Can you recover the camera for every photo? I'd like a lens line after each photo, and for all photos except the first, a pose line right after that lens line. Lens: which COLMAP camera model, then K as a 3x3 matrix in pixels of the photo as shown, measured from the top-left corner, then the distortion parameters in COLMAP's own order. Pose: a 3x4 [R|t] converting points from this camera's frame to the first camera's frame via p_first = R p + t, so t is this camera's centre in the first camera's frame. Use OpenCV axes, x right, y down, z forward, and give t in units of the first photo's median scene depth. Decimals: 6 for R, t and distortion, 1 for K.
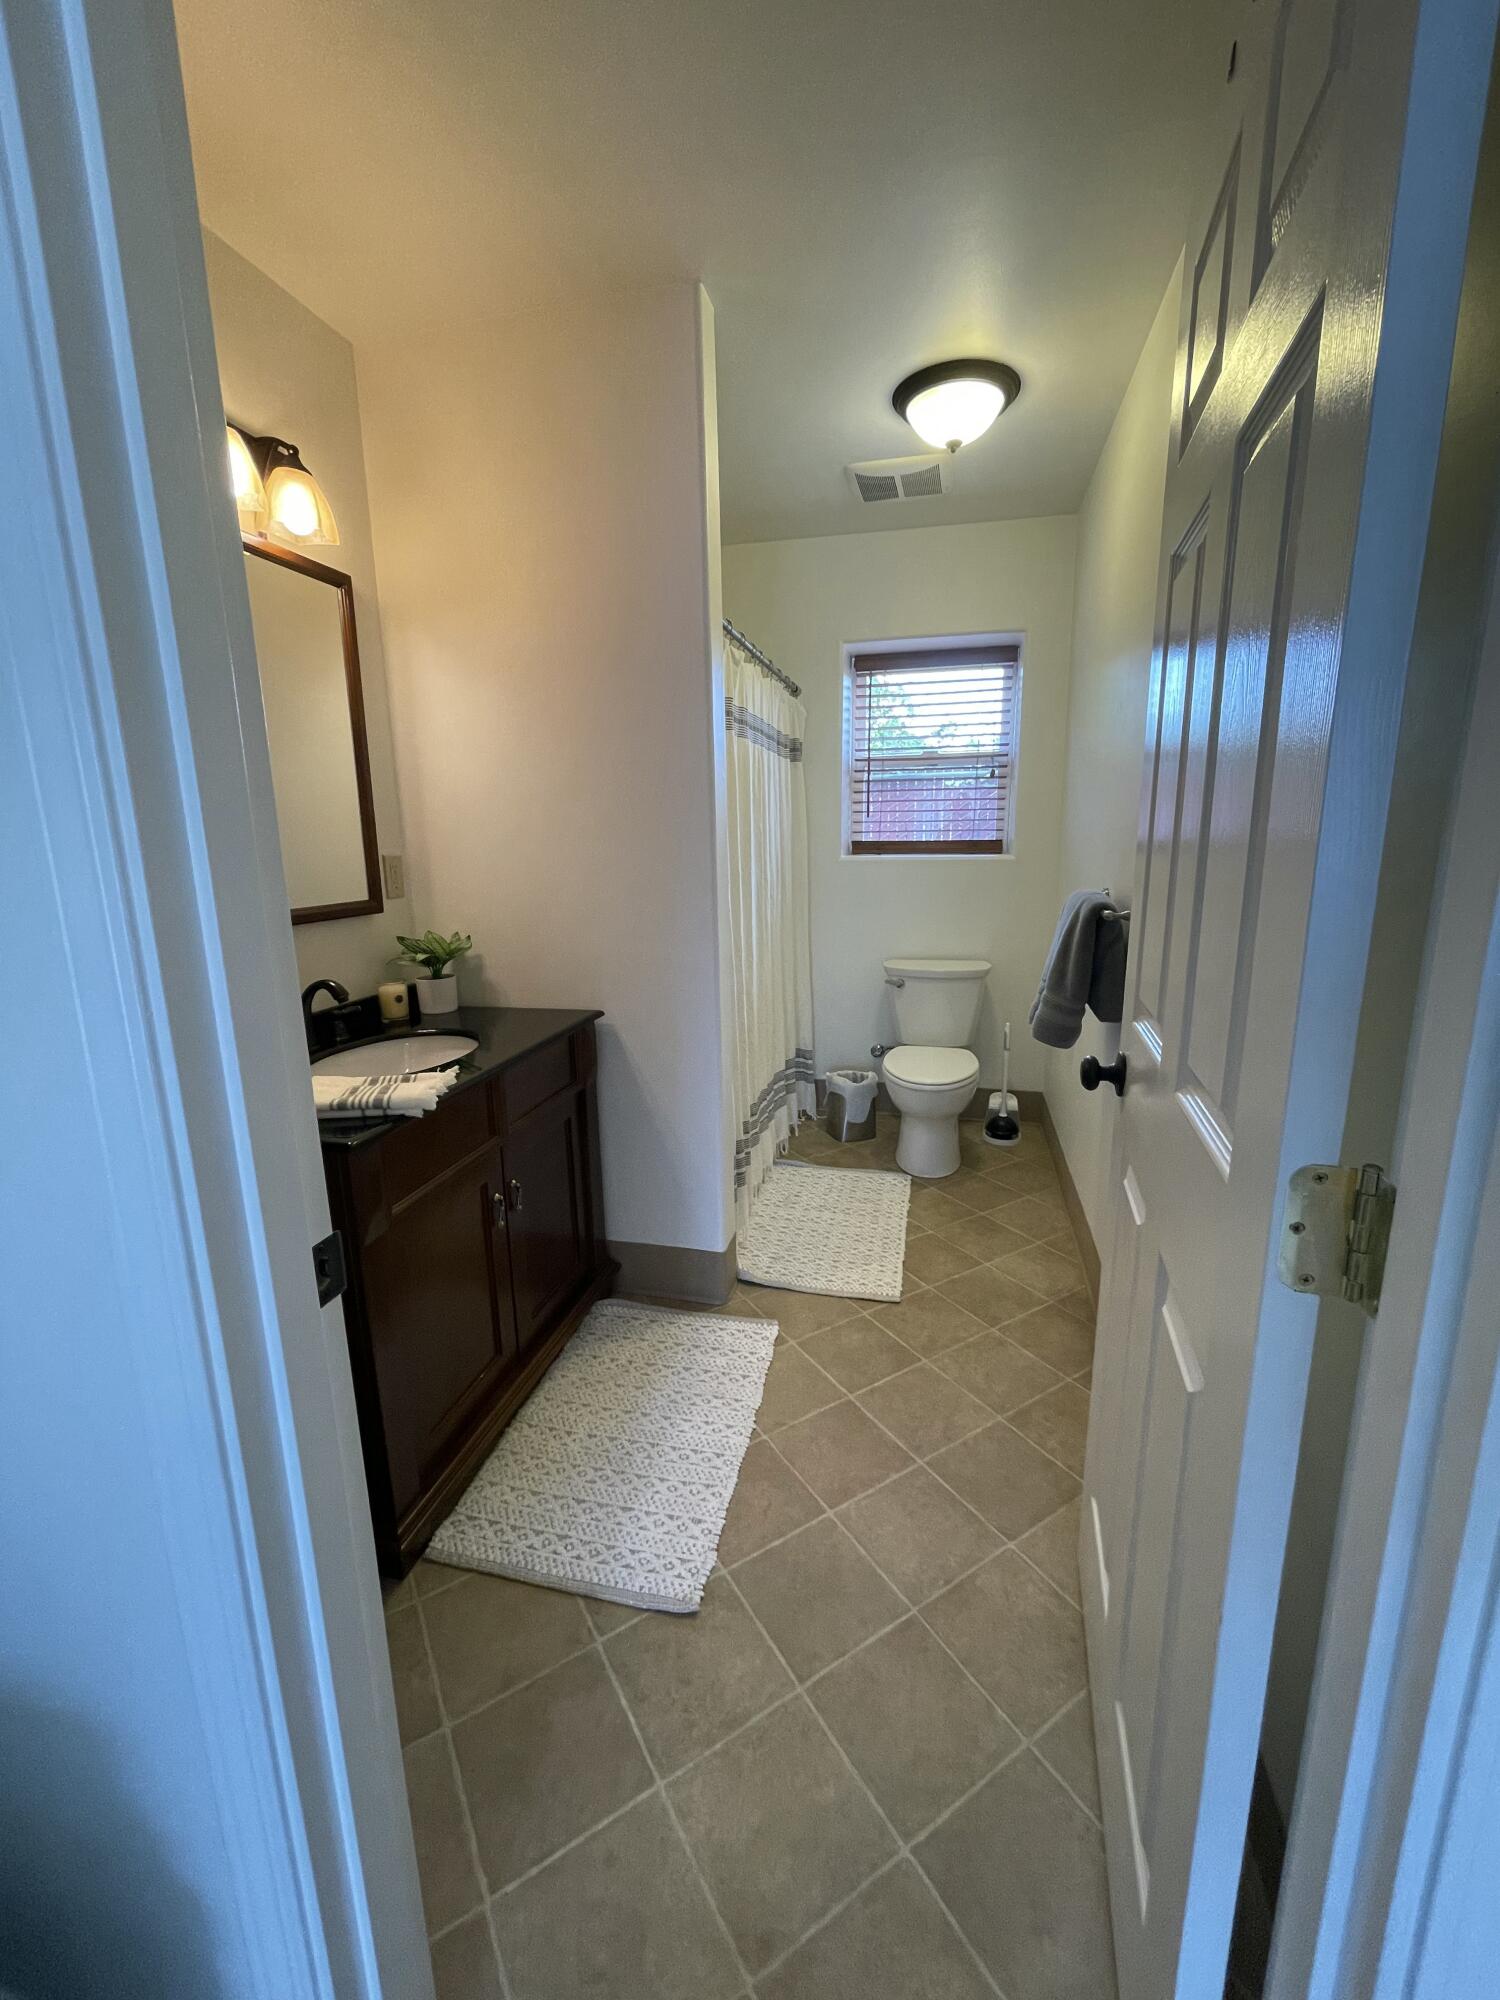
lens RADIAL K [[809.2, 0, 758.4], [0, 809.2, 995.6], [0, 0, 1]] dist [-0.004736, 0.002427]
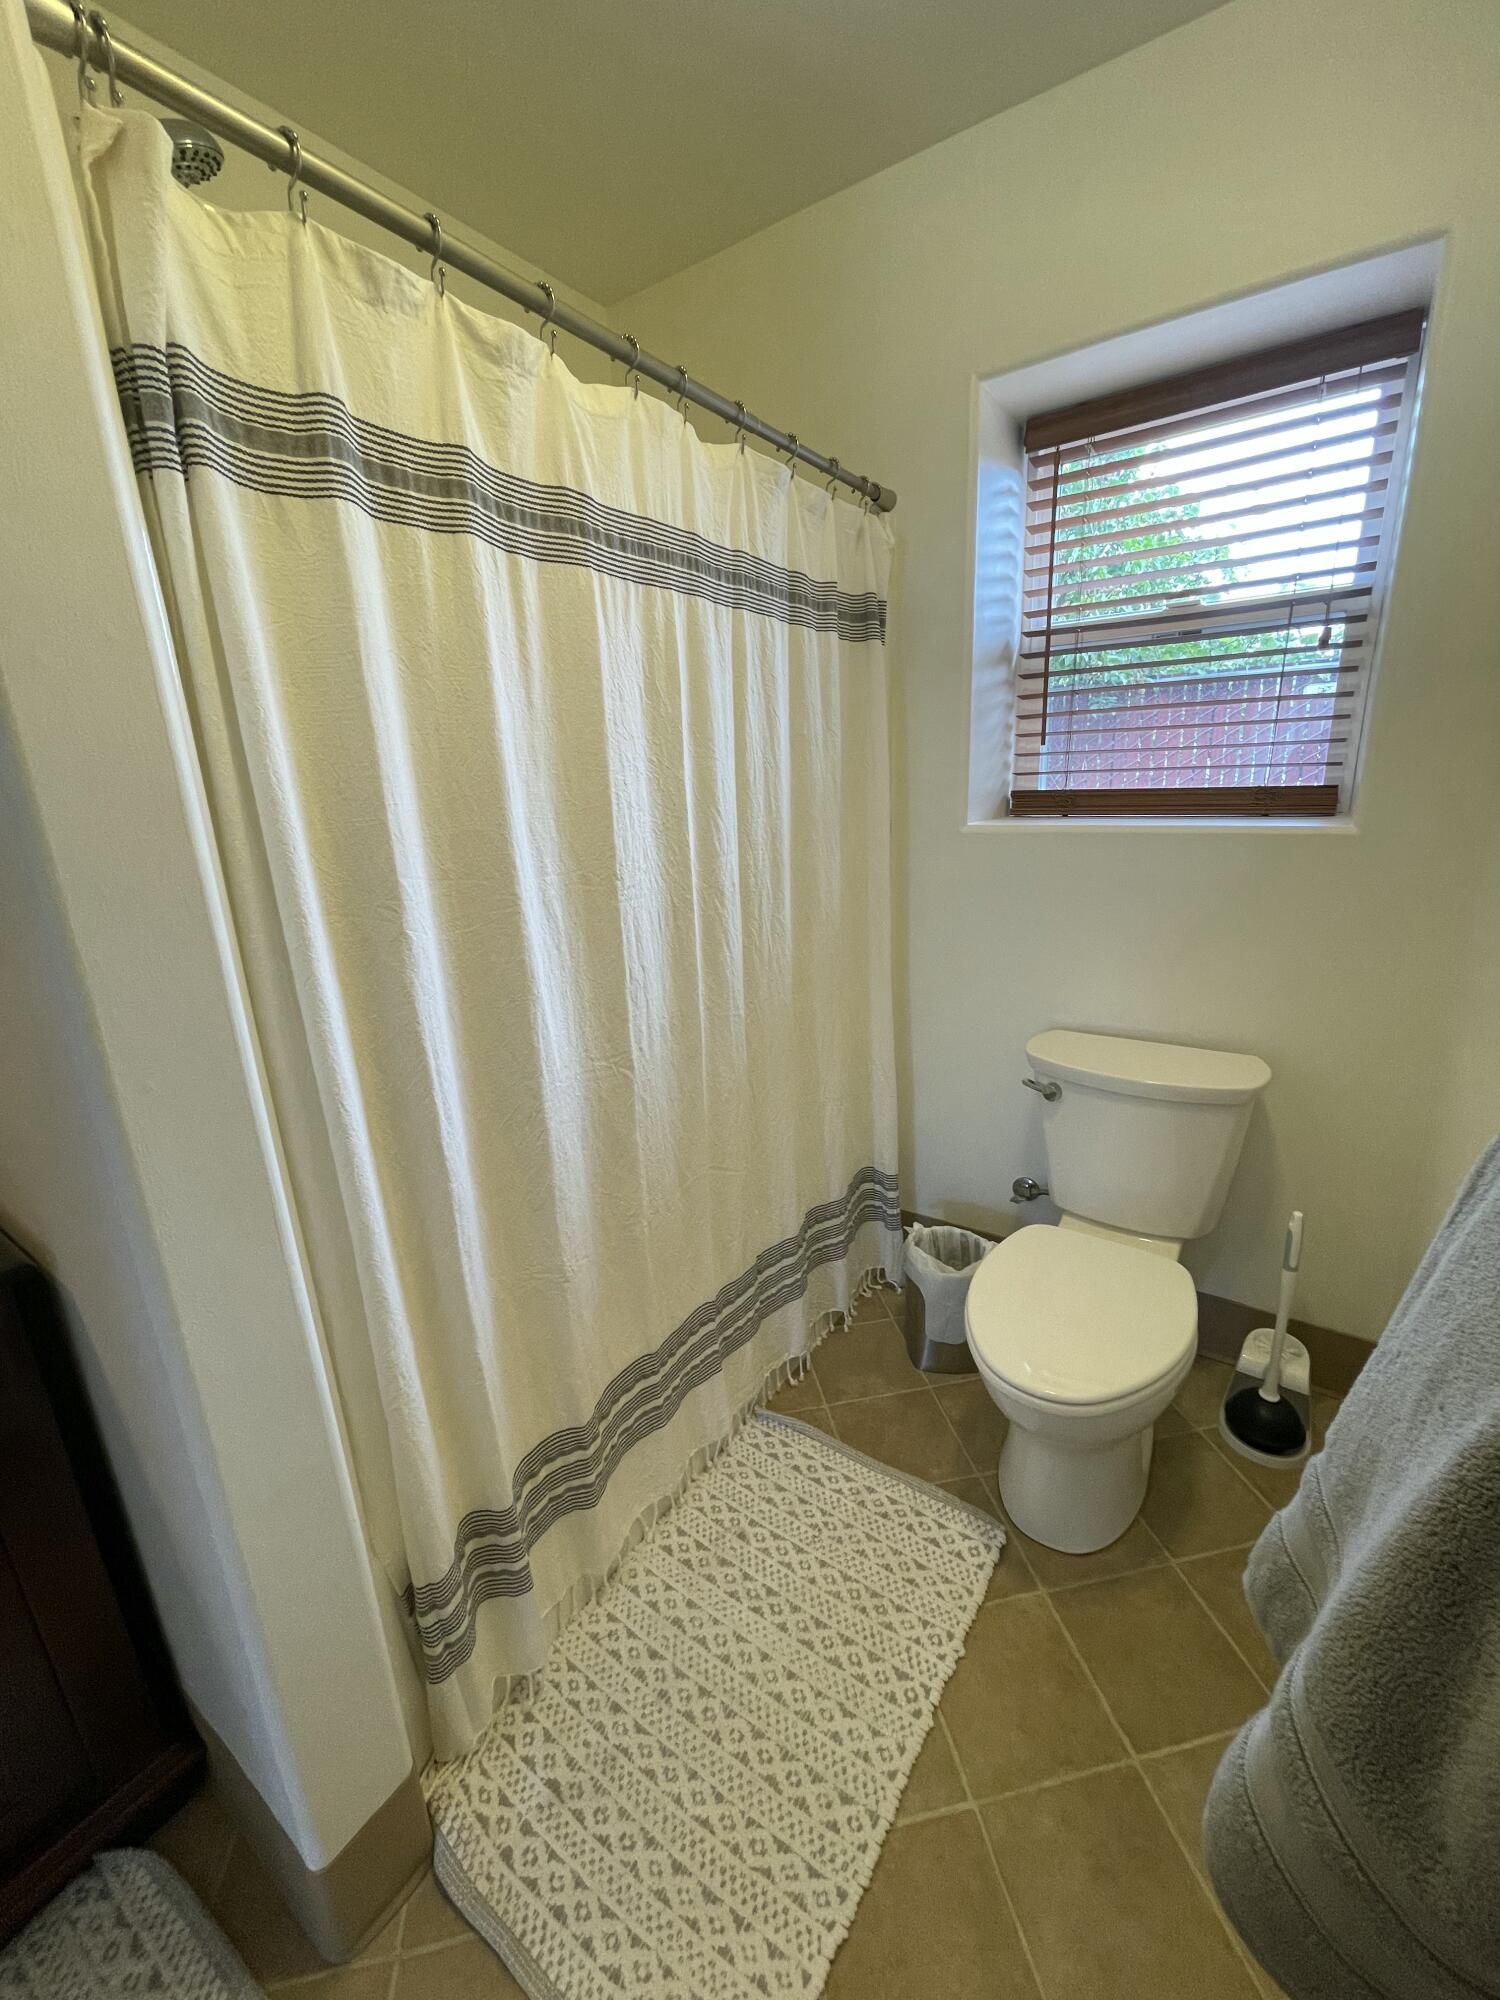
lens RADIAL K [[809.2, 0, 764.6], [0, 809.2, 990.9], [0, 0, 1]] dist [-0.004736, 0.002427]
pose [[0.932960, 0.070254, -0.353059, 0.271832], [-0.044654, 0.995782, 0.080149, -0.159467], [0.357201, -0.059010, 0.932162, 0.725698]]
